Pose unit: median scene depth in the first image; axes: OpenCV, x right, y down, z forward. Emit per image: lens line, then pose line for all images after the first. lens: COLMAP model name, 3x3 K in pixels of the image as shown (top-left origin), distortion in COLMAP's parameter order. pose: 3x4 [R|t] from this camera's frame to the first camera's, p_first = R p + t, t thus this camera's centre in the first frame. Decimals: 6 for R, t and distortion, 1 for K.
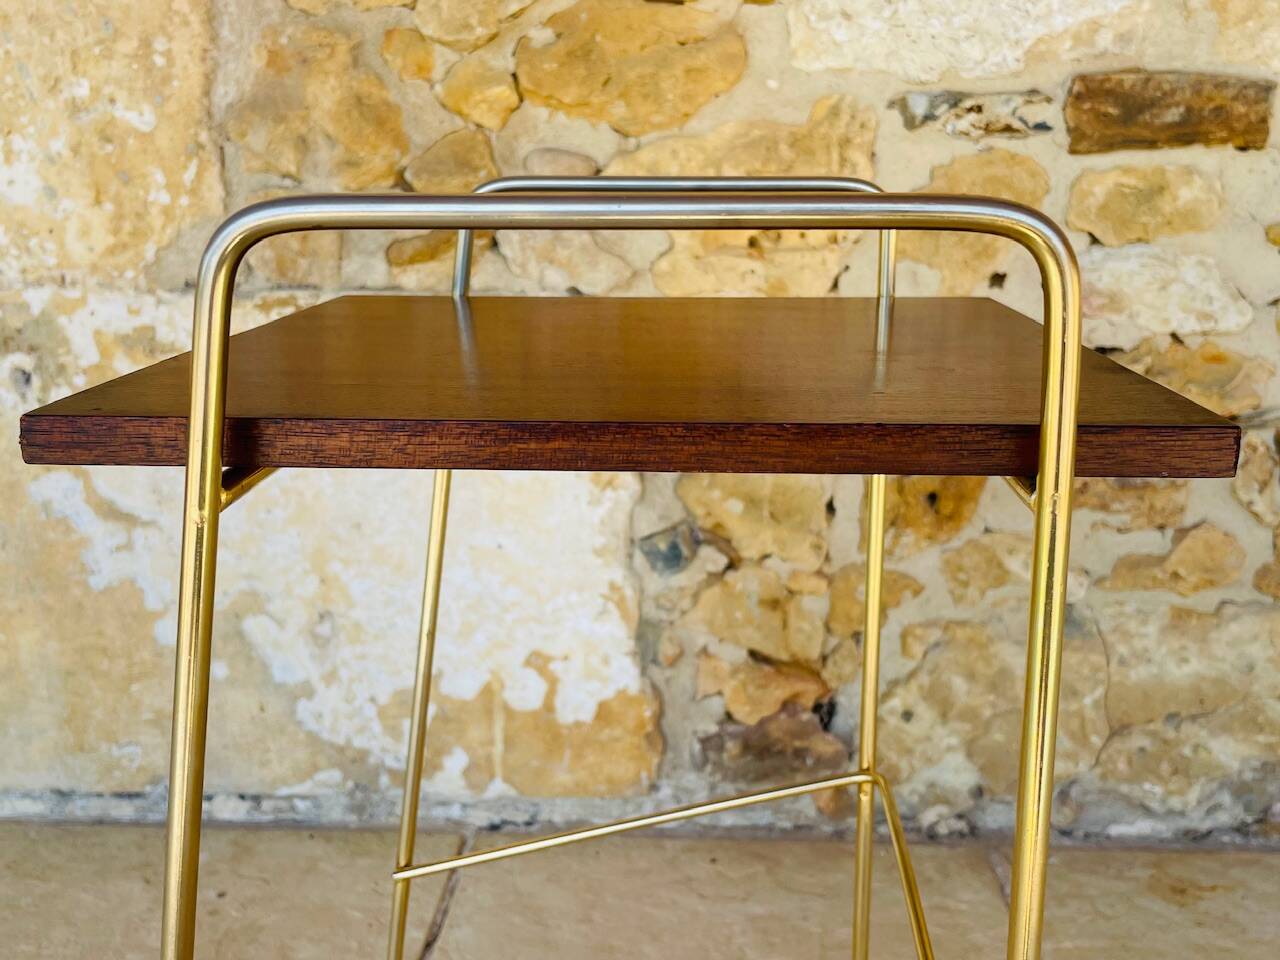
lens RADIAL K [[1342.9, 0, 654.2], [0, 1342.9, 473.0], [0, 0, 1]] dist [0.057970, 0.000000]
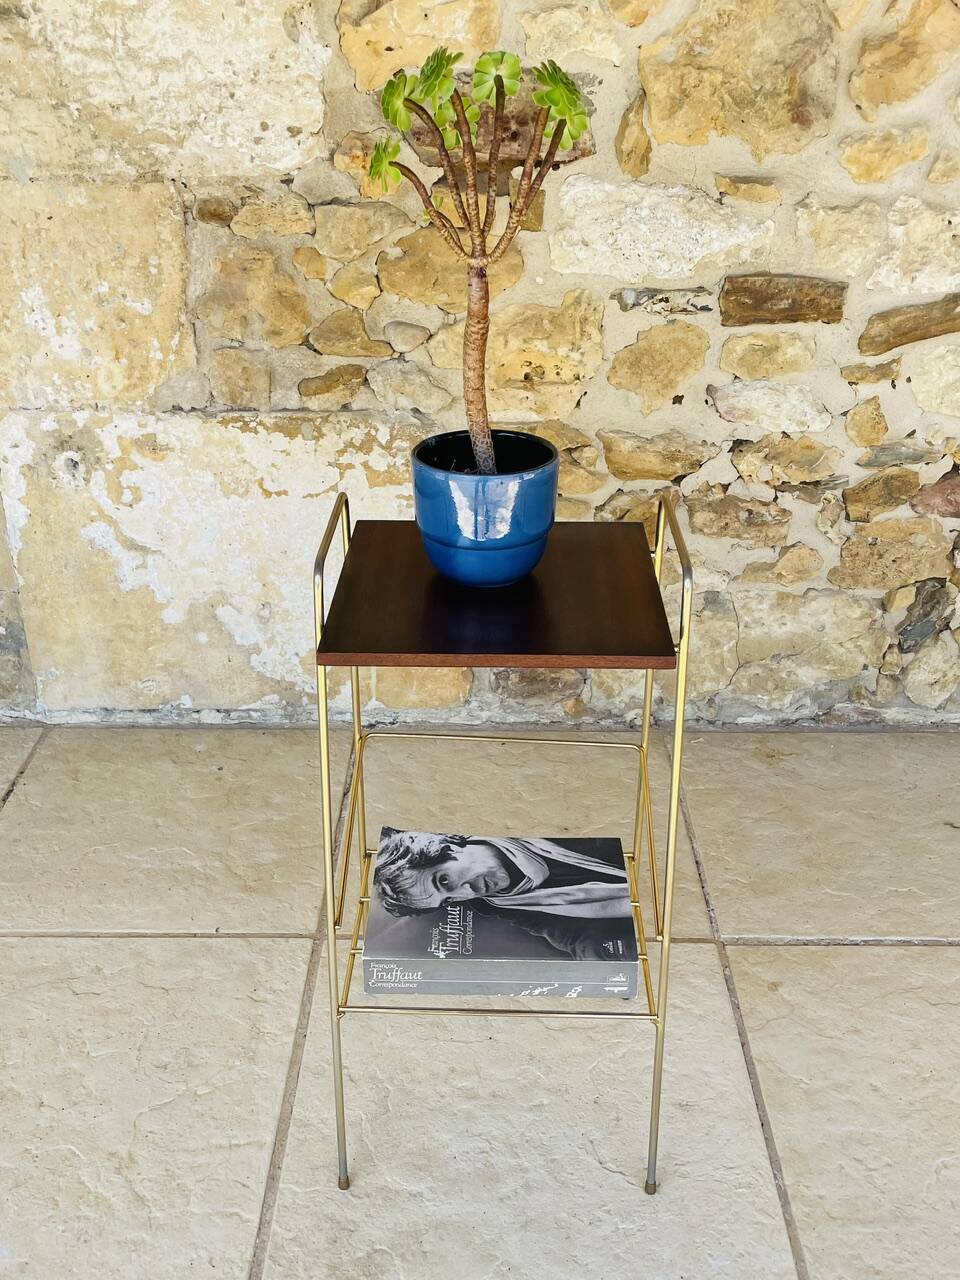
lens RADIAL K [[1267.9, 0, 464.9], [0, 1267.9, 645.2], [0, 0, 1]] dist [0.084170, 0.000000]
pose [[0.999580, -0.016943, 0.023508, -0.040120], [0.011003, 0.972418, 0.232987, -0.207327], [-0.026807, -0.232630, 0.972196, -0.525391]]
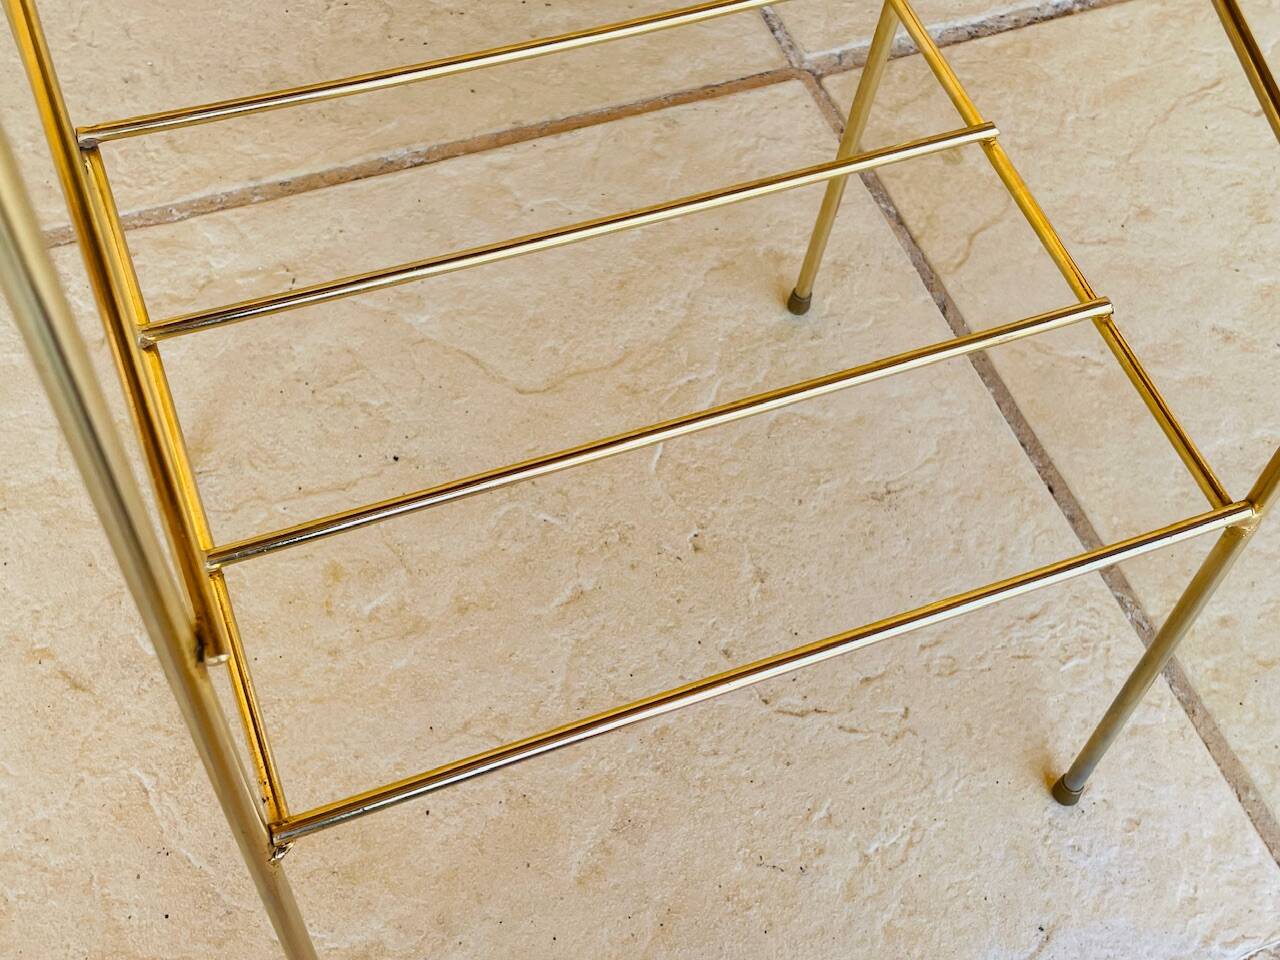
lens RADIAL K [[1497.4, 0, 670.1], [0, 1497.4, 489.9], [0, 0, 1]] dist [0.065940, 0.000000]
pose [[0.901947, -0.317066, 0.293191, -0.069204], [0.005986, 0.688038, 0.725650, 0.024826], [-0.431806, -0.652742, 0.622472, 0.132393]]
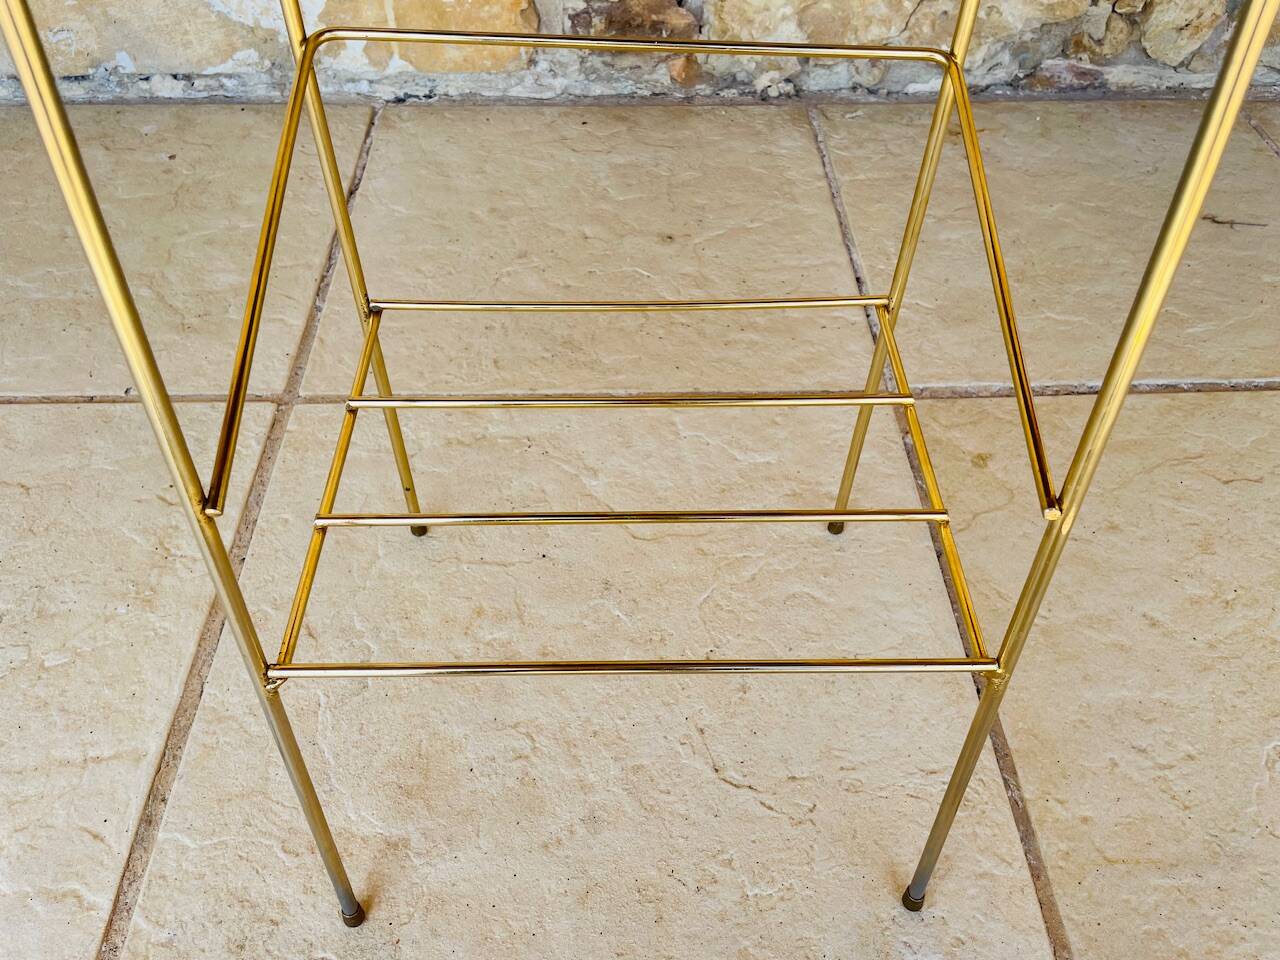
lens RADIAL K [[995.4, 0, 648.0], [0, 995.4, 496.9], [0, 0, 1]] dist [0.047955, -0.060945]
pose [[0.997192, -0.047716, 0.057723, 0.032908], [0.007606, 0.831292, 0.555784, 0.067130], [-0.074504, -0.553785, 0.829320, 0.064336]]
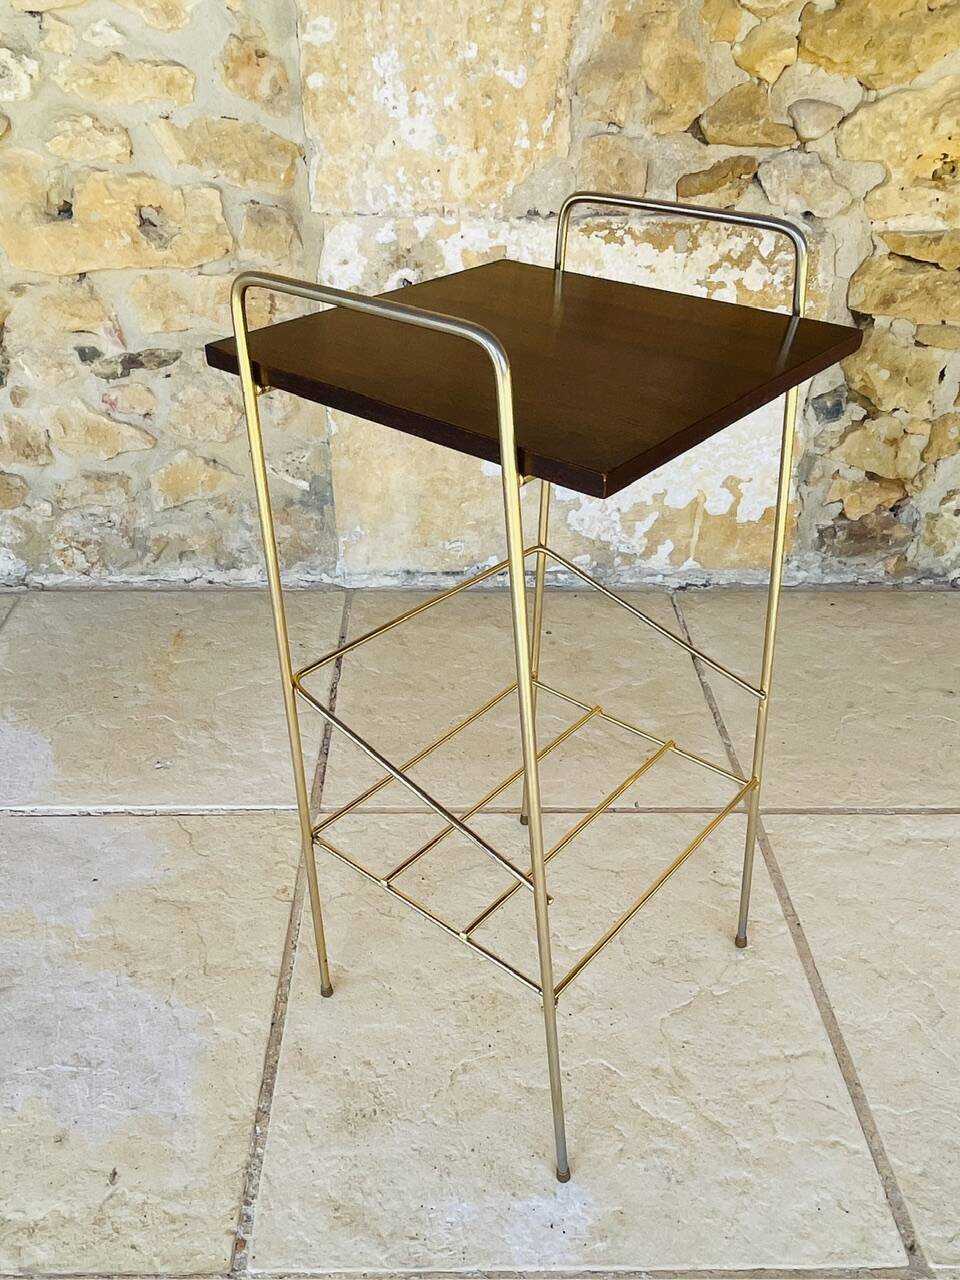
lens RADIAL K [[995.4, 0, 447.4], [0, 995.4, 708.2], [0, 0, 1]] dist [0.047955, -0.060945]
pose [[0.998129, -0.031715, 0.052277, -0.482876], [0.009336, 0.923987, 0.382309, -0.062333], [-0.060428, -0.381106, 0.922554, -0.129686]]
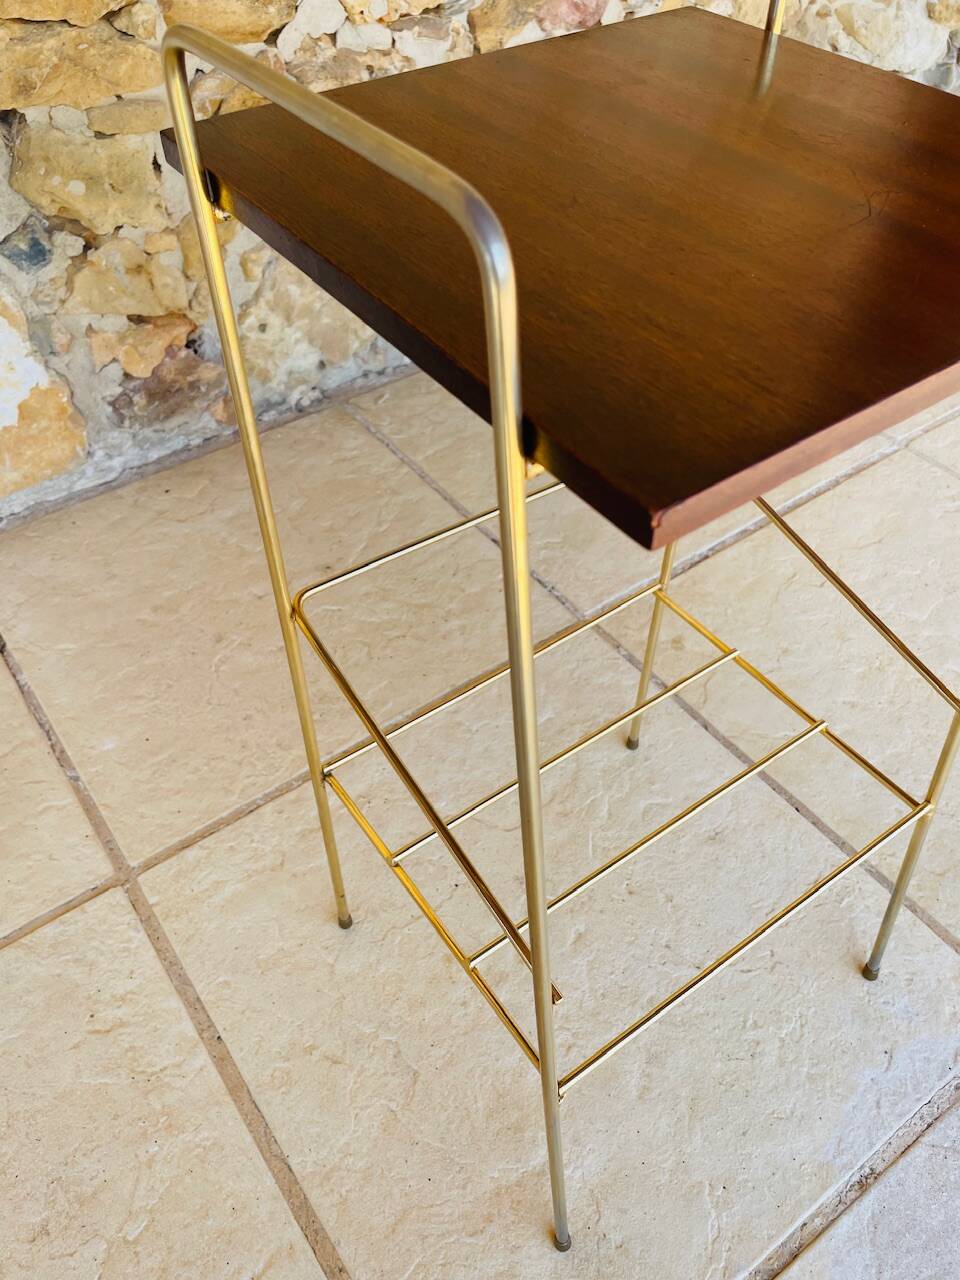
lens RADIAL K [[995.4, 0, 478.0], [0, 995.4, 634.9], [0, 0, 1]] dist [0.047955, -0.060945]
pose [[0.780591, -0.454338, 0.429249, -0.191112], [0.154148, 0.805473, 0.572234, -0.094693], [-0.605736, -0.380513, 0.698780, 0.117837]]
